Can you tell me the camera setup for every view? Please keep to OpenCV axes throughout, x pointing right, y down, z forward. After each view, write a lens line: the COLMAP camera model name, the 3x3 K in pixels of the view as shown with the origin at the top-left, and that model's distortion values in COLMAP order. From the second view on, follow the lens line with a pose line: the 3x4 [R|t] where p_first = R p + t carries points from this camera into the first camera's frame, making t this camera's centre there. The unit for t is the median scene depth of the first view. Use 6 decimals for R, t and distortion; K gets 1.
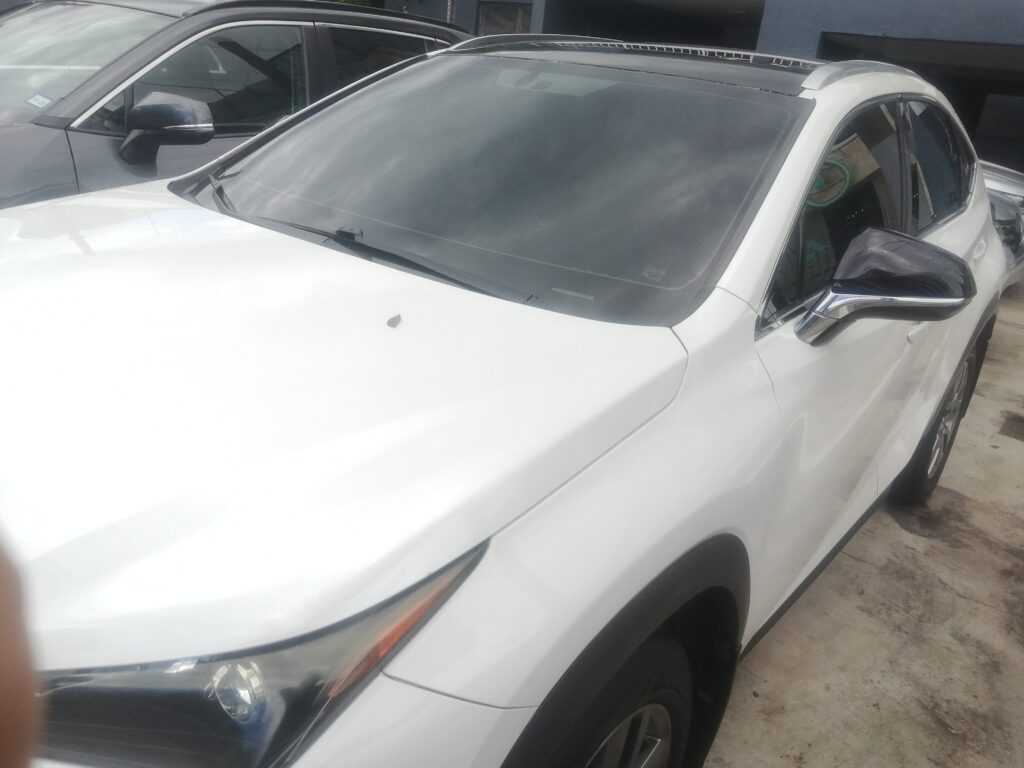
lens RADIAL K [[778.1, 0, 509.5], [0, 778.1, 380.8], [0, 0, 1]] dist [0.012437, 0.015089]
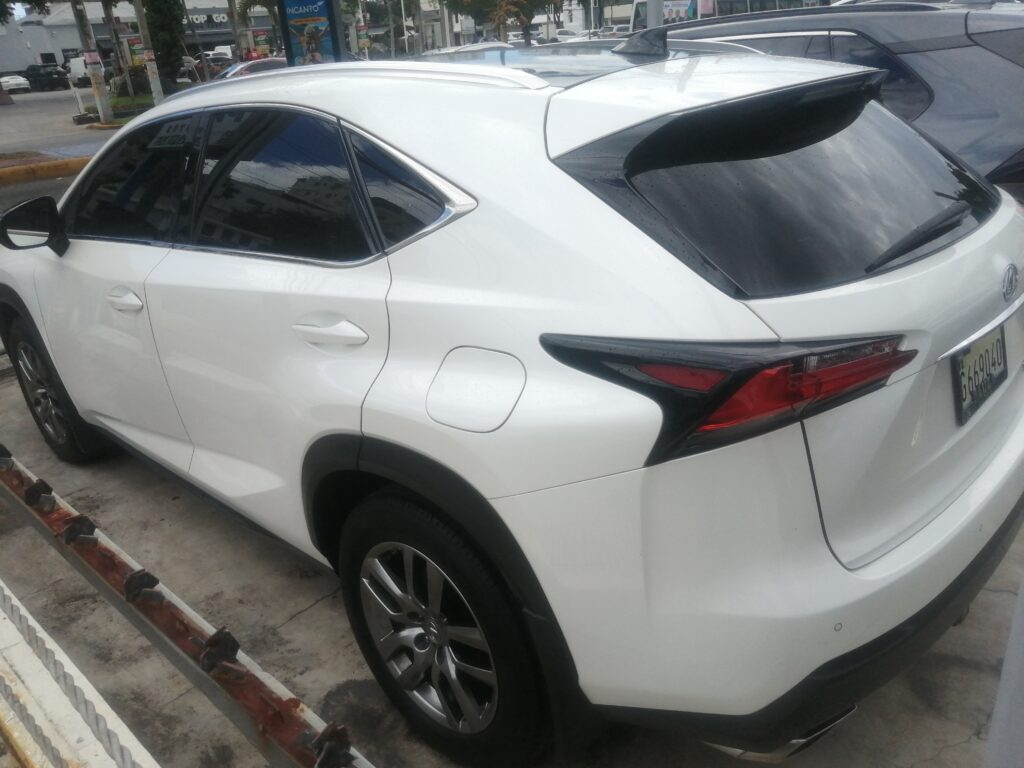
lens RADIAL K [[778.1, 0, 509.7], [0, 778.1, 386.8], [0, 0, 1]] dist [0.012437, 0.015089]
pose [[-0.069658, 0.279925, -0.957491, 1.514037], [-0.305685, 0.907659, 0.287595, -0.423180], [0.949581, 0.312724, 0.022343, 1.423562]]
